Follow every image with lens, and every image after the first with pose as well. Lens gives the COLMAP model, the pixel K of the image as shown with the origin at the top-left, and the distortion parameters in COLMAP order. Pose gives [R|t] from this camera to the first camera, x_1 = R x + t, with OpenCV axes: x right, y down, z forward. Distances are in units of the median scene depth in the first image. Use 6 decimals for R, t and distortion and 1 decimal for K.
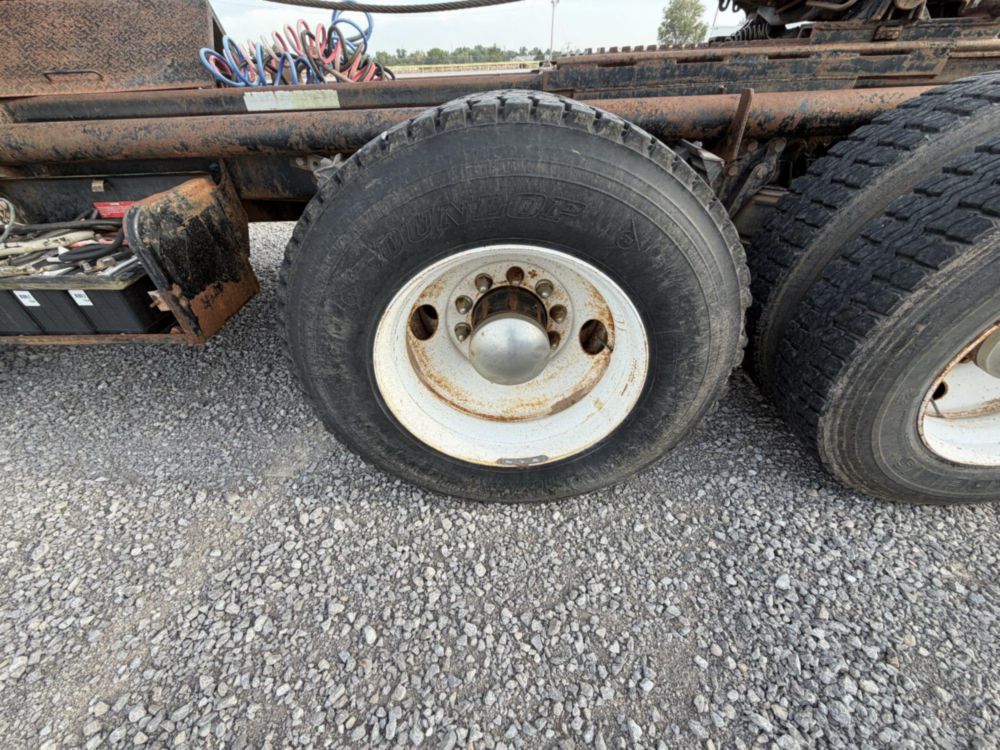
lens RADIAL K [[398.7, 0, 496.3], [0, 398.7, 374.3], [0, 0, 1]] dist [0.000935, -0.000377]
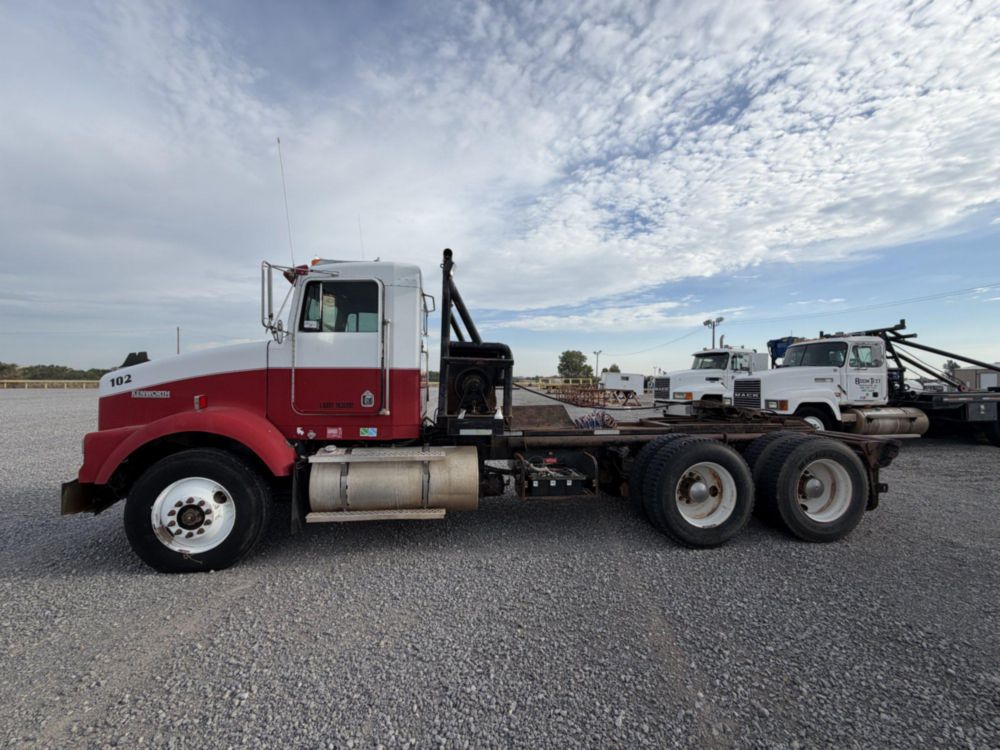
lens RADIAL K [[398.7, 0, 491.4], [0, 398.7, 368.1], [0, 0, 1]] dist [0.000935, -0.000377]
pose [[0.988191, 0.041950, 0.147374, -2.243821], [0.062213, 0.769107, -0.636085, 1.170005], [-0.140030, 0.637742, 0.757415, -2.084278]]
